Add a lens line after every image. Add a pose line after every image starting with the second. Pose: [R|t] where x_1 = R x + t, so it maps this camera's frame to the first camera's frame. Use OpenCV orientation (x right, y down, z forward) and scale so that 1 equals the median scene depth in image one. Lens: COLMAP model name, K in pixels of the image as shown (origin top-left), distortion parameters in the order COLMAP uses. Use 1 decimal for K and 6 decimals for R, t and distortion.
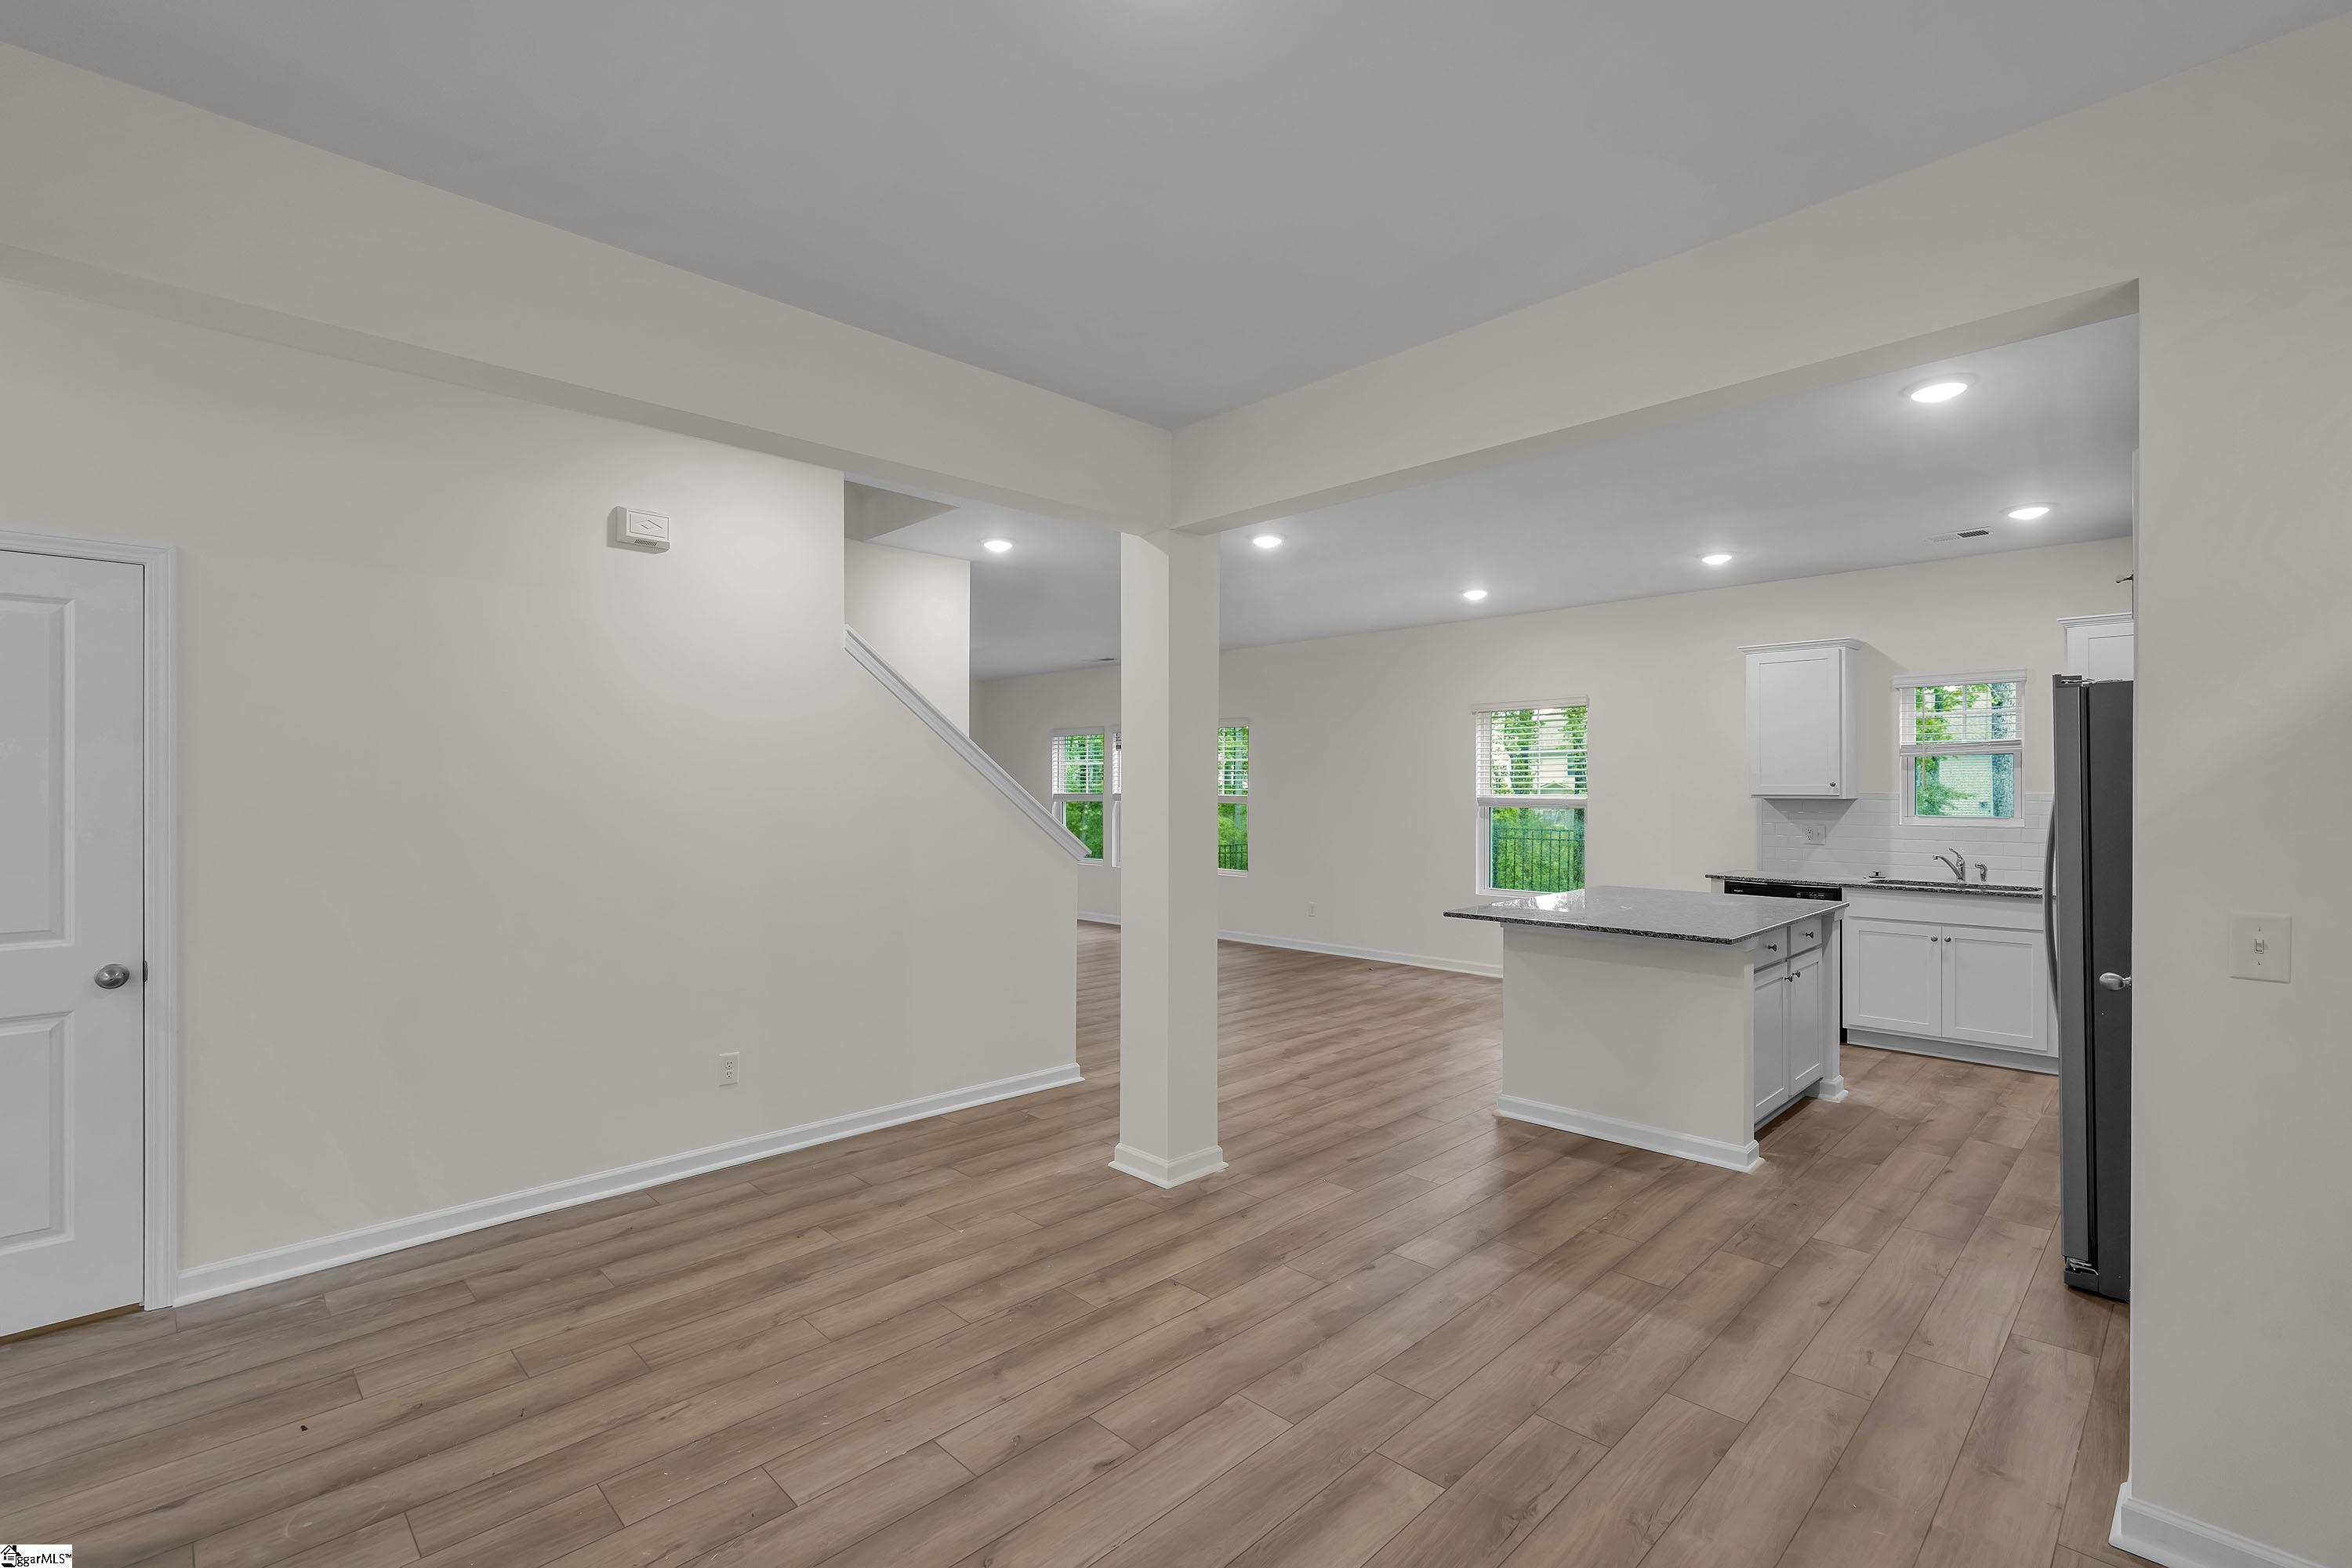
lens RADIAL K [[1049.9, 0, 1171.5], [0, 1049.9, 776.8], [0, 0, 1]] dist [-0.004668, 0.002285]
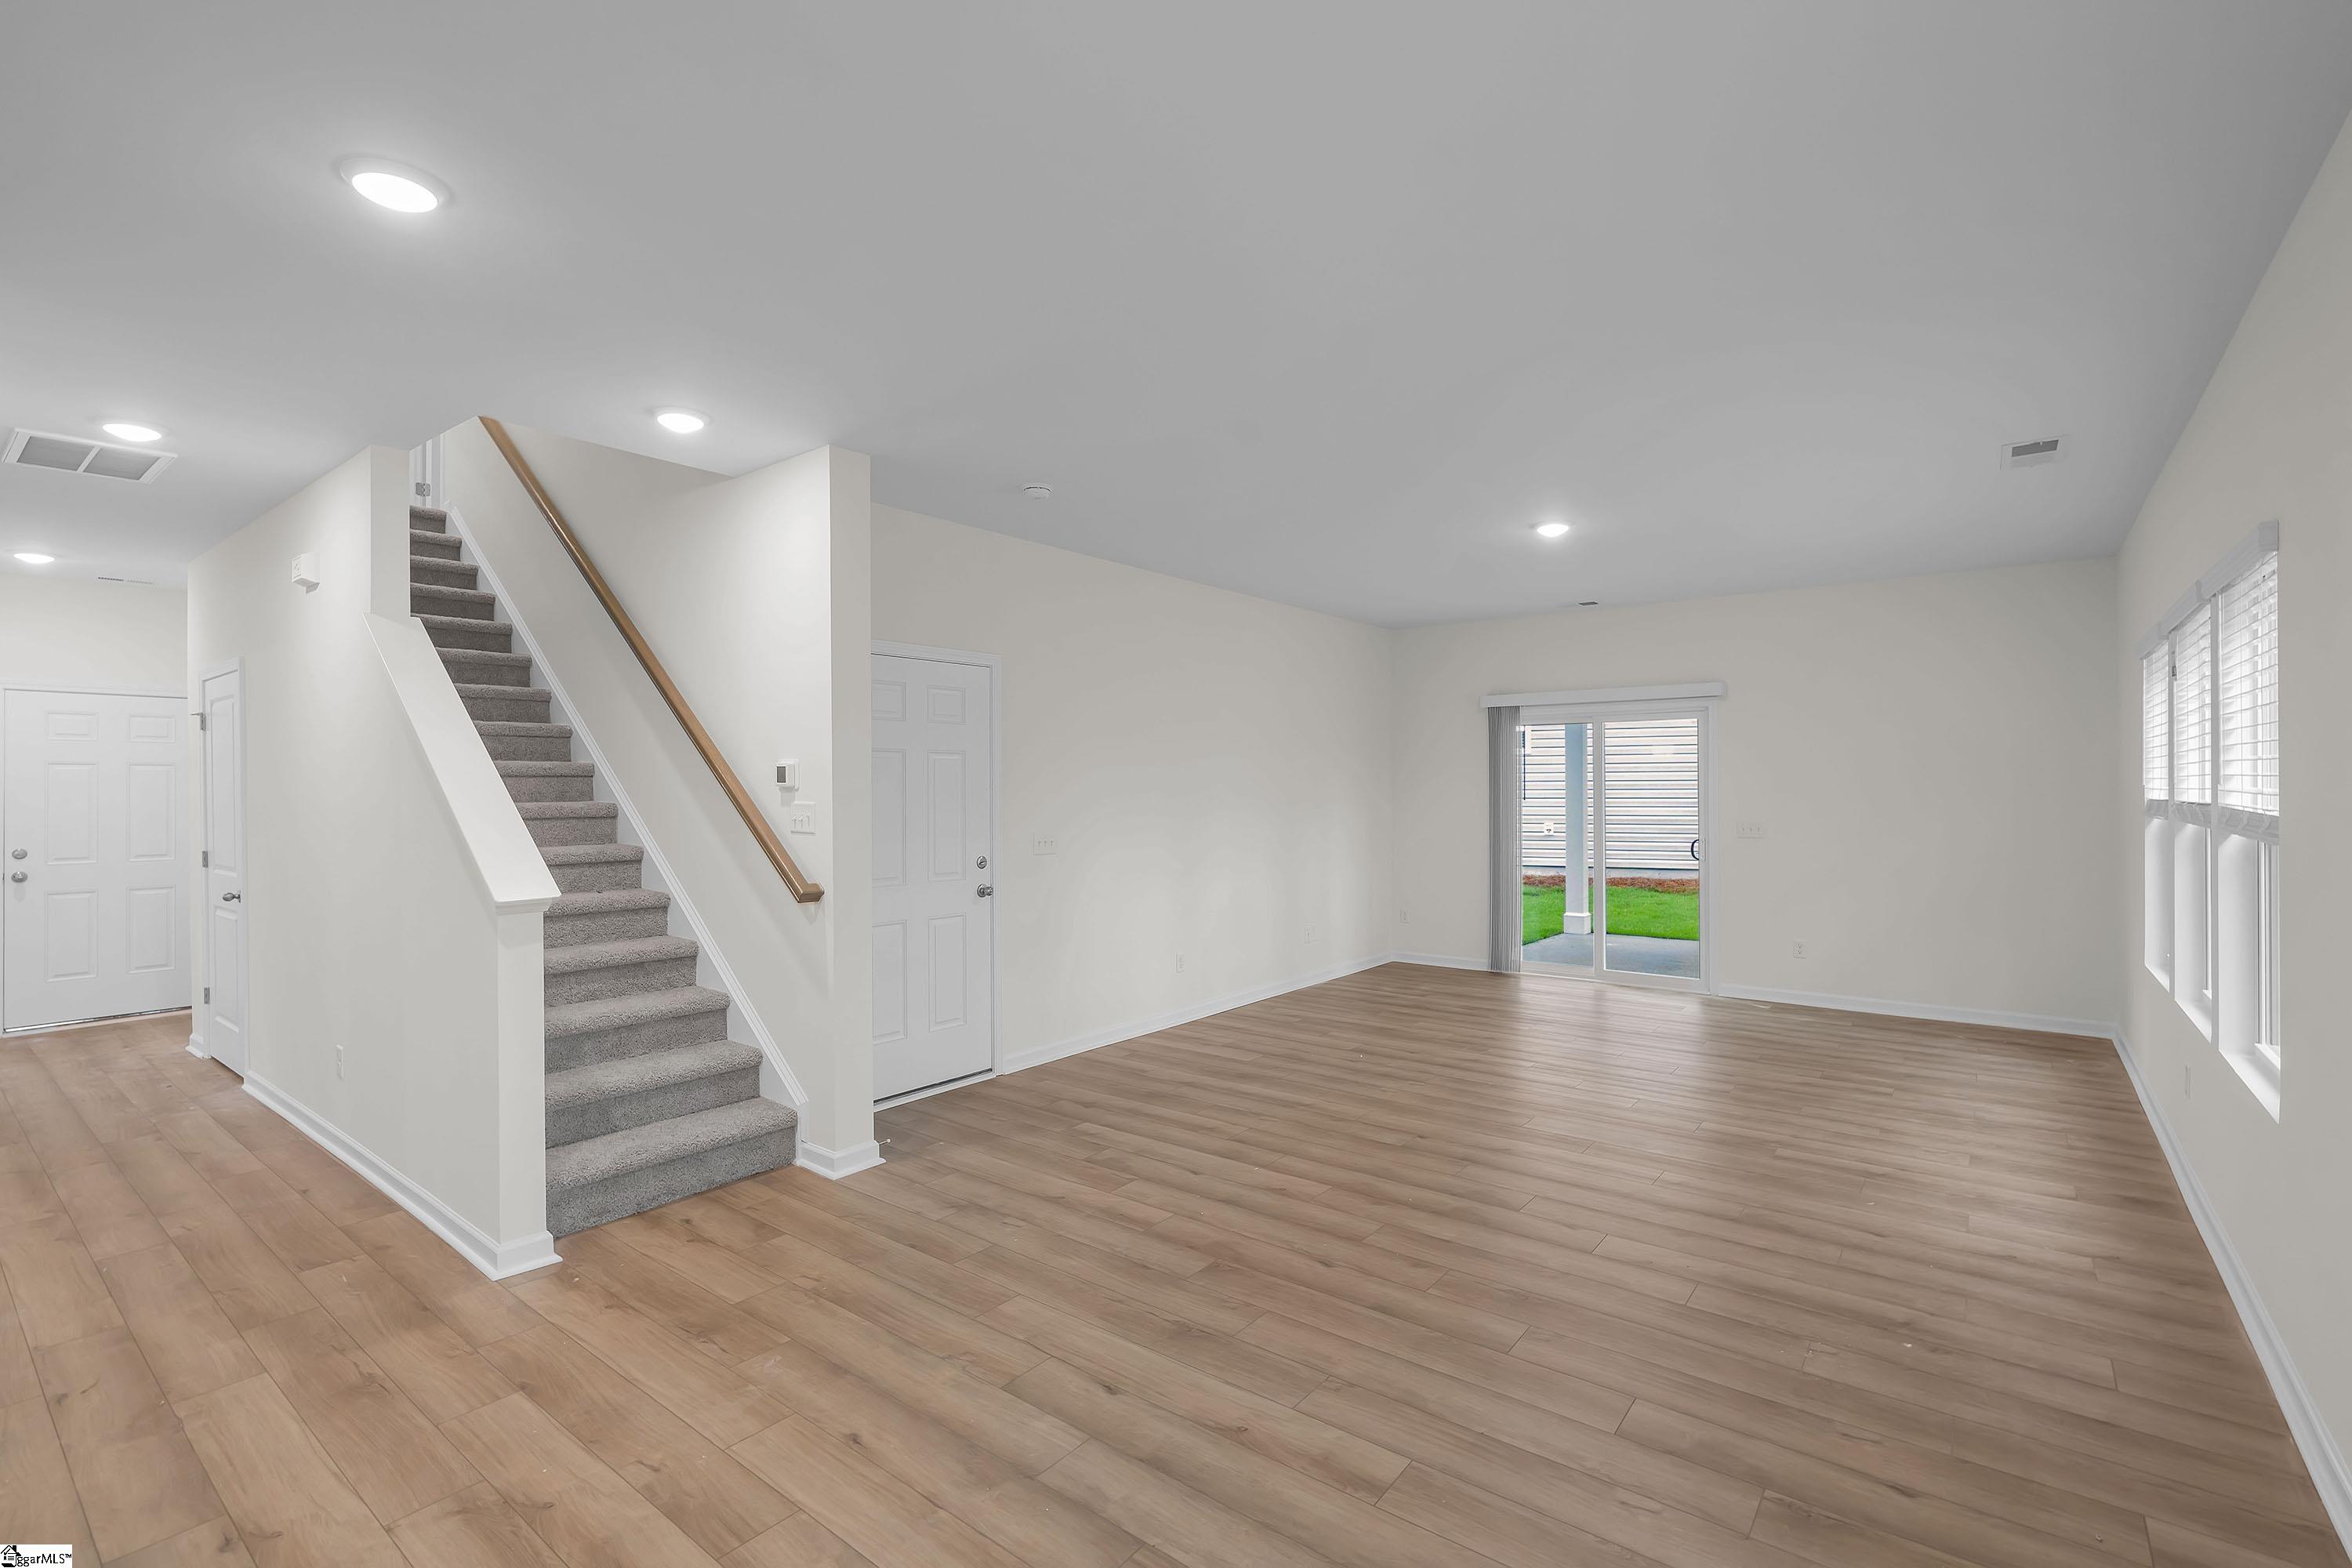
lens RADIAL K [[1049.9, 0, 1173.3], [0, 1049.9, 770.9], [0, 0, 1]] dist [-0.004668, 0.002285]
pose [[0.129068, -0.016469, -0.991499, 0.815176], [0.015553, 0.999773, -0.014582, 0.017383], [0.991514, -0.013539, 0.129295, 1.886066]]
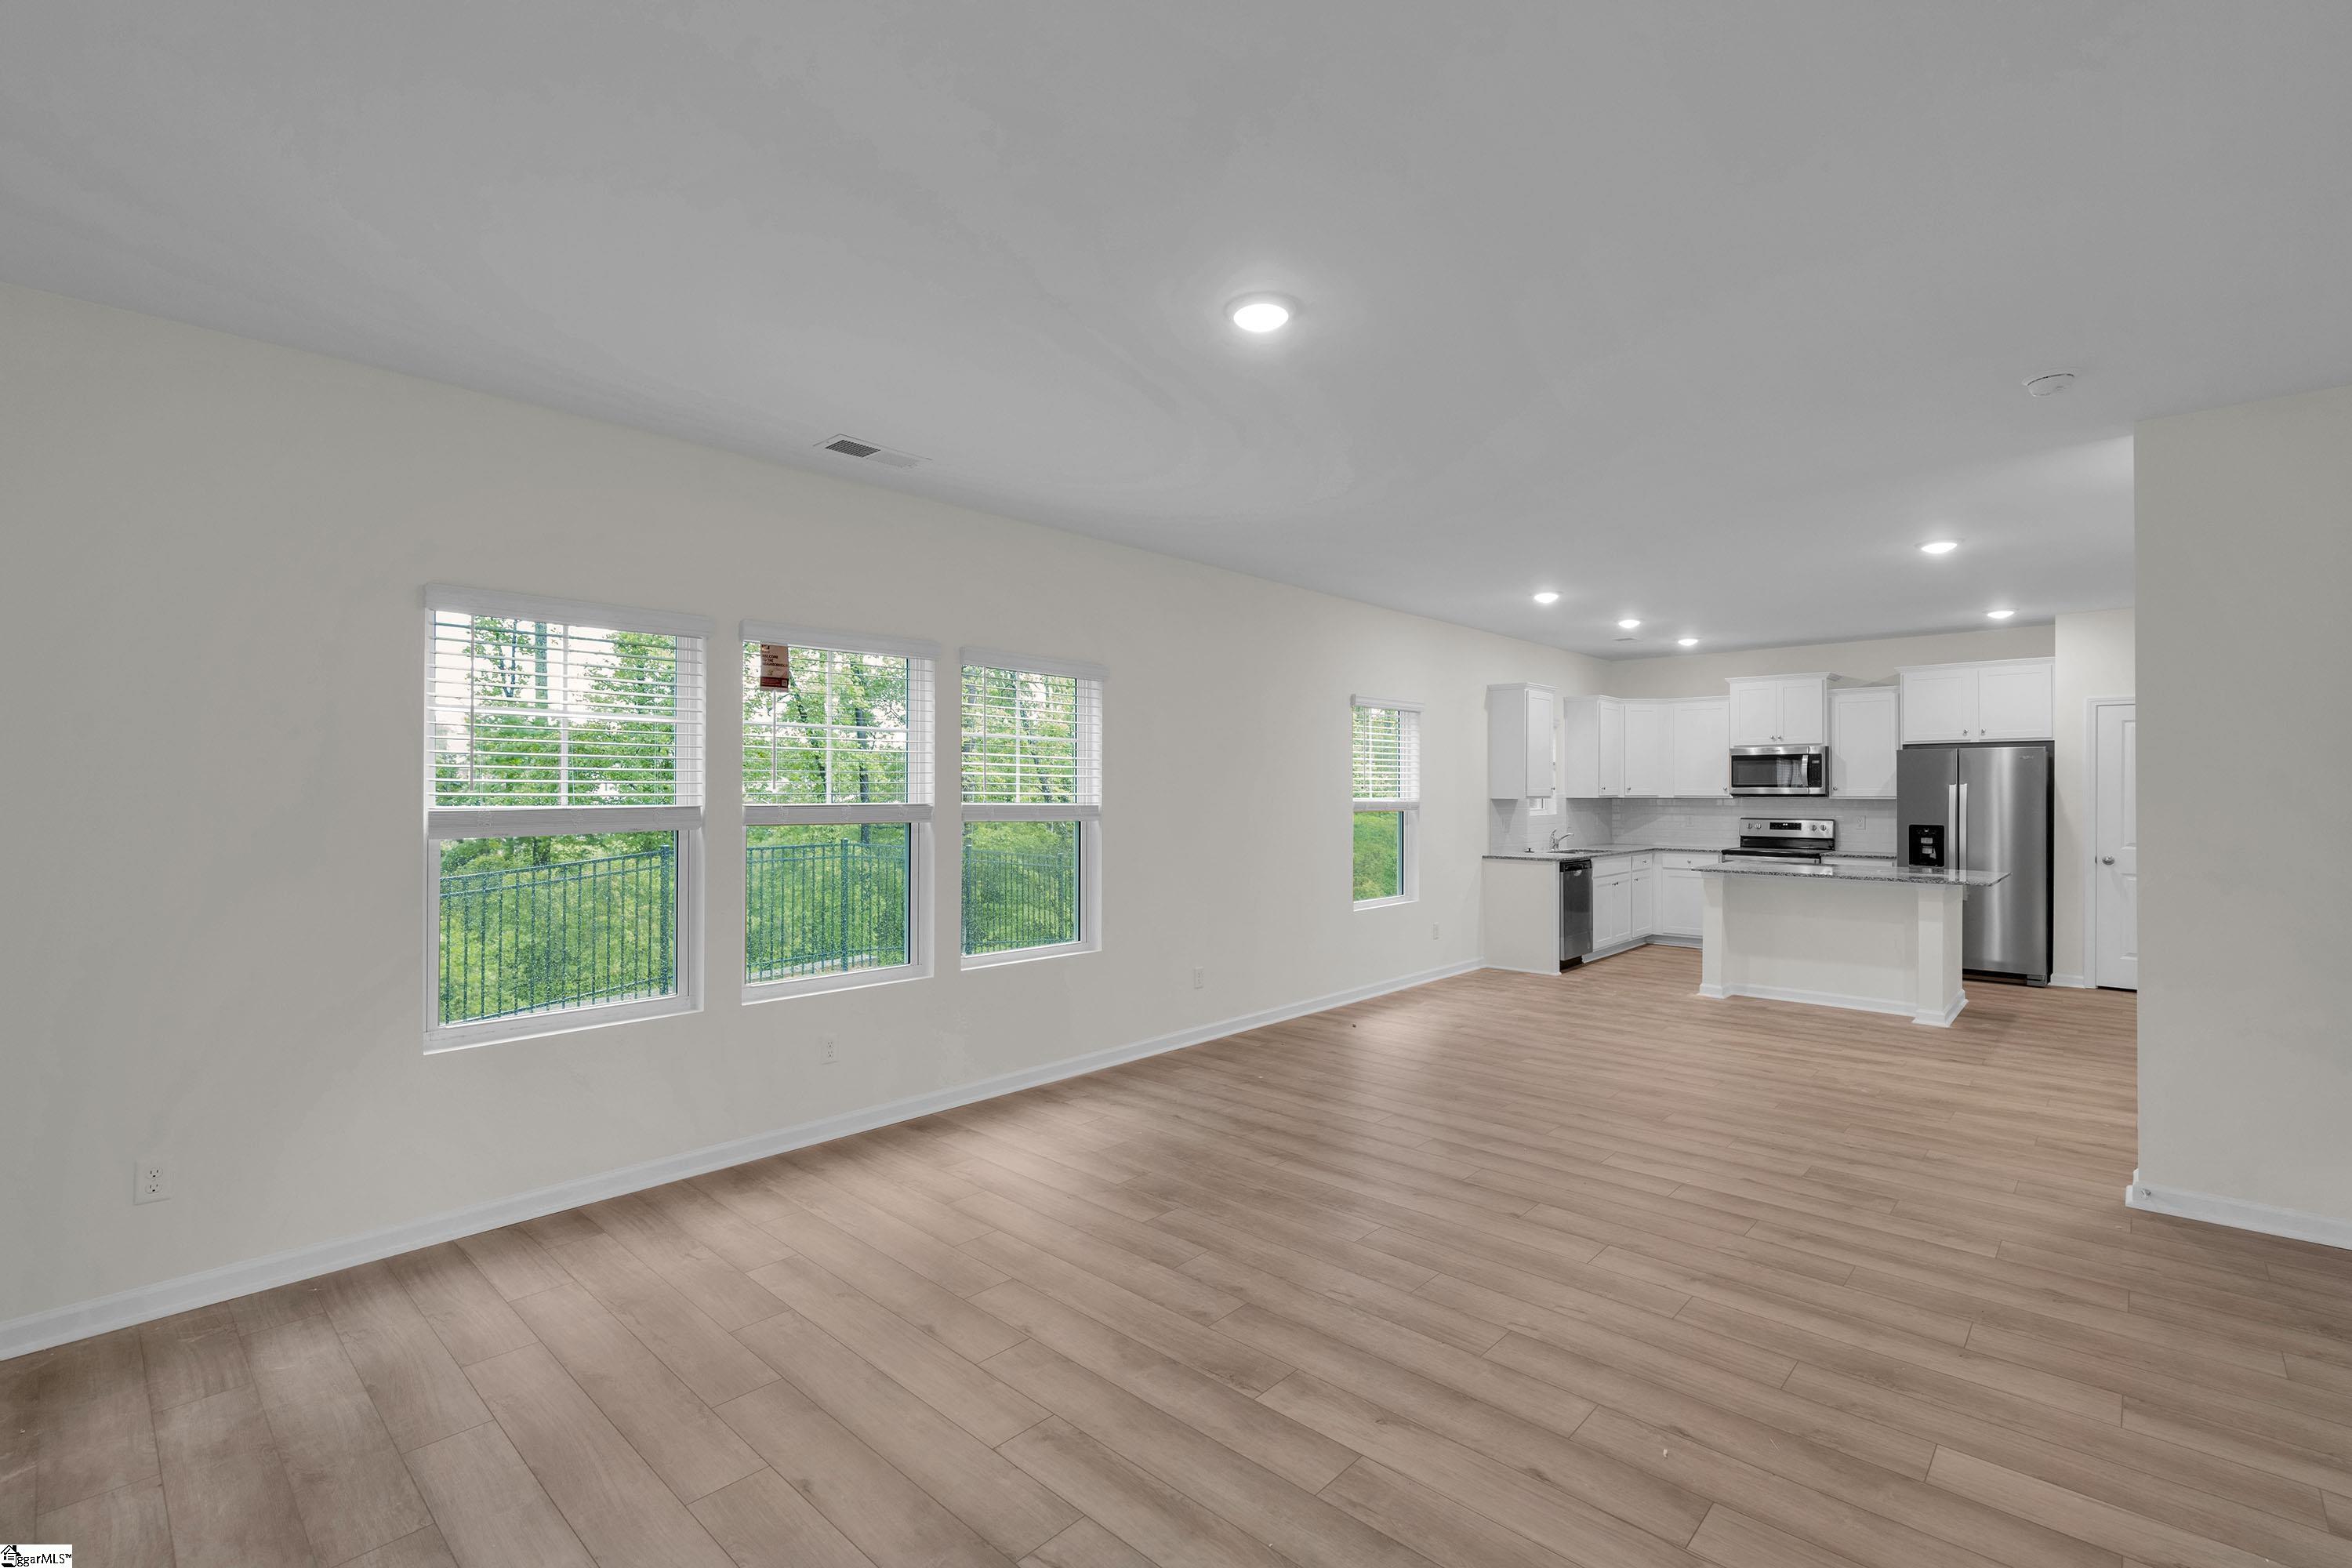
lens RADIAL K [[1049.9, 0, 1177.2], [0, 1049.9, 783.6], [0, 0, 1]] dist [-0.004668, 0.002285]
pose [[-0.045915, 0.005958, 0.998928, -1.333770], [-0.012123, 0.999905, -0.006521, 0.026762], [-0.998872, -0.012410, -0.045838, 2.690295]]
